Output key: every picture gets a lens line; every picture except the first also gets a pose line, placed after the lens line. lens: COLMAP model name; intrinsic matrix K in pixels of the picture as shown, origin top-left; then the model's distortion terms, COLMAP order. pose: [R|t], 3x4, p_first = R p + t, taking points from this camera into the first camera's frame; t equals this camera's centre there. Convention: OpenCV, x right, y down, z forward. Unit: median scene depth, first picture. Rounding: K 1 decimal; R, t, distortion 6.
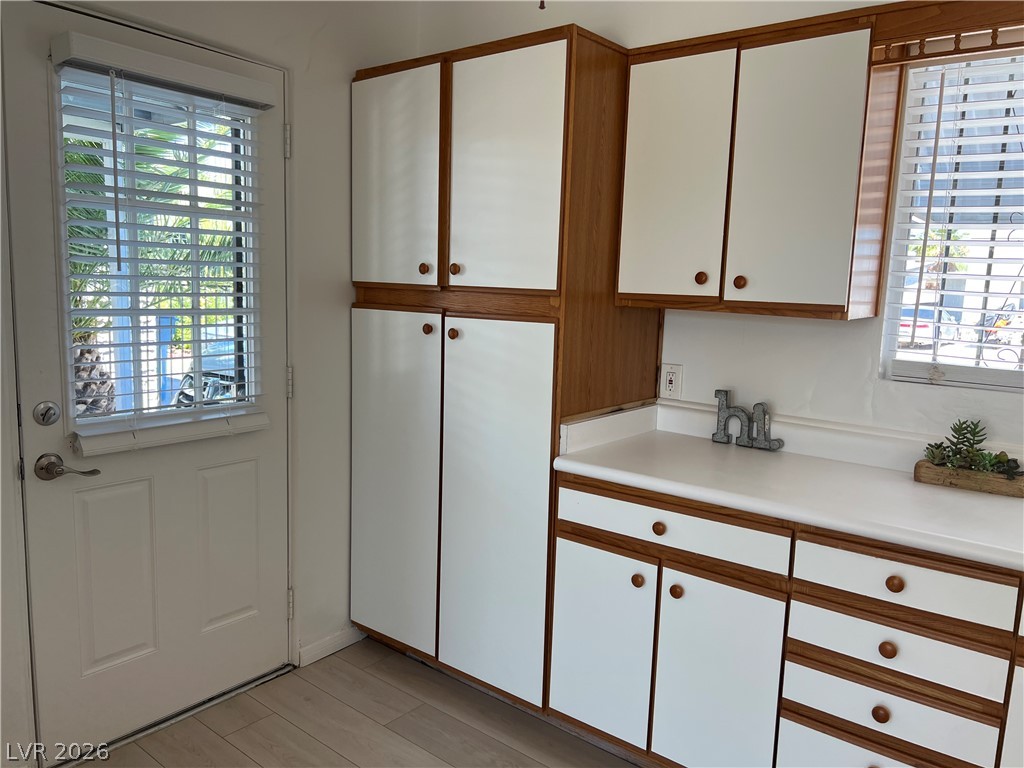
lens RADIAL K [[773.2, 0, 514.3], [0, 773.2, 386.5], [0, 0, 1]] dist [0.043534, -0.048360]
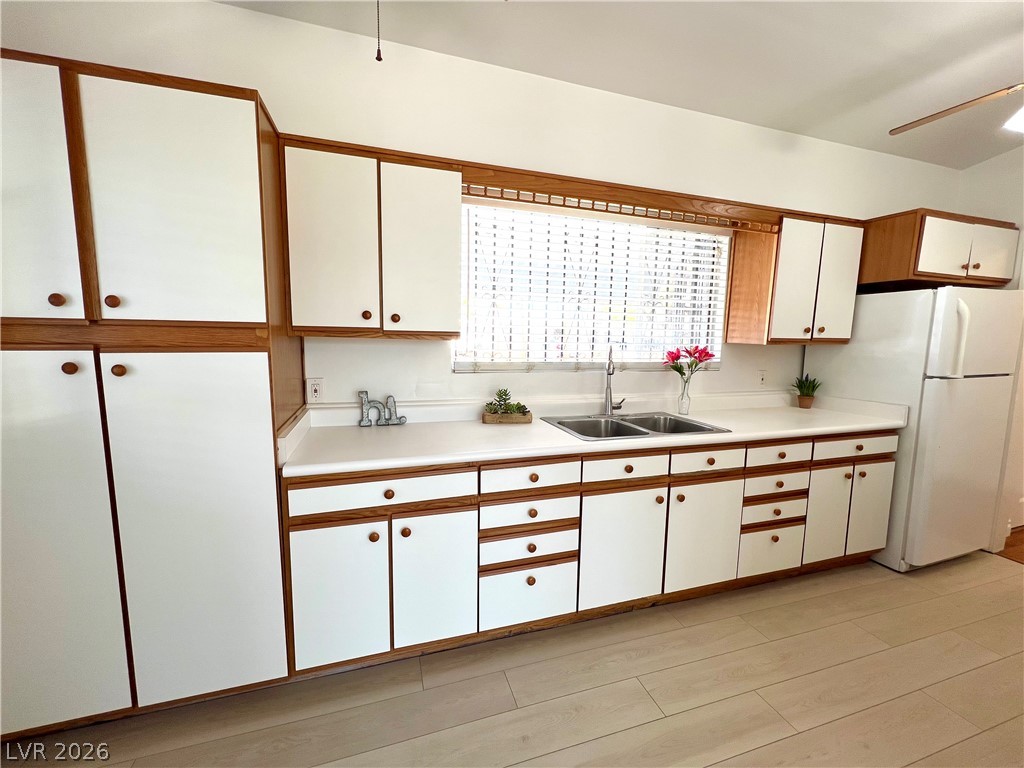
lens RADIAL K [[413.3, 0, 516.5], [0, 413.3, 384.6], [0, 0, 1]] dist [-0.002487, 0.000701]
pose [[0.547064, -0.121589, 0.828213, -0.248484], [0.112666, 0.991087, 0.071081, -0.034662], [-0.829474, 0.054425, 0.555887, 0.344142]]
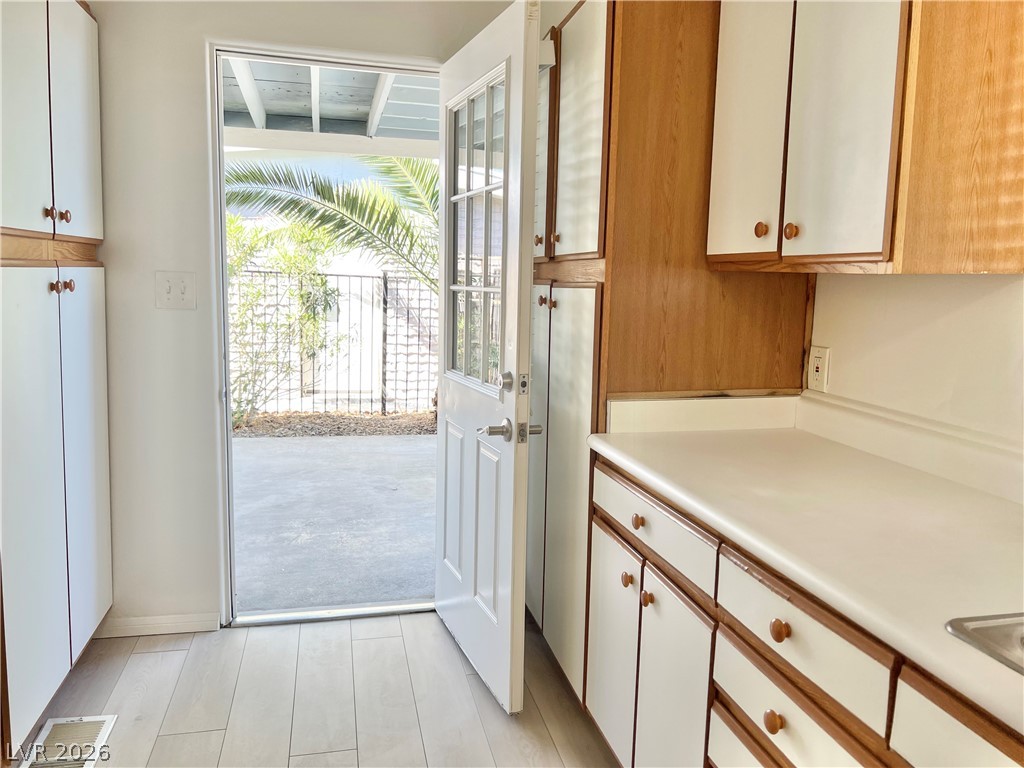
lens RADIAL K [[773.2, 0, 504.0], [0, 773.2, 381.0], [0, 0, 1]] dist [0.043534, -0.048360]
pose [[0.777545, 0.062830, -0.625681, 0.532363], [-0.077518, 0.996984, 0.003782, 0.033072], [0.624031, 0.045561, 0.780070, 0.208725]]
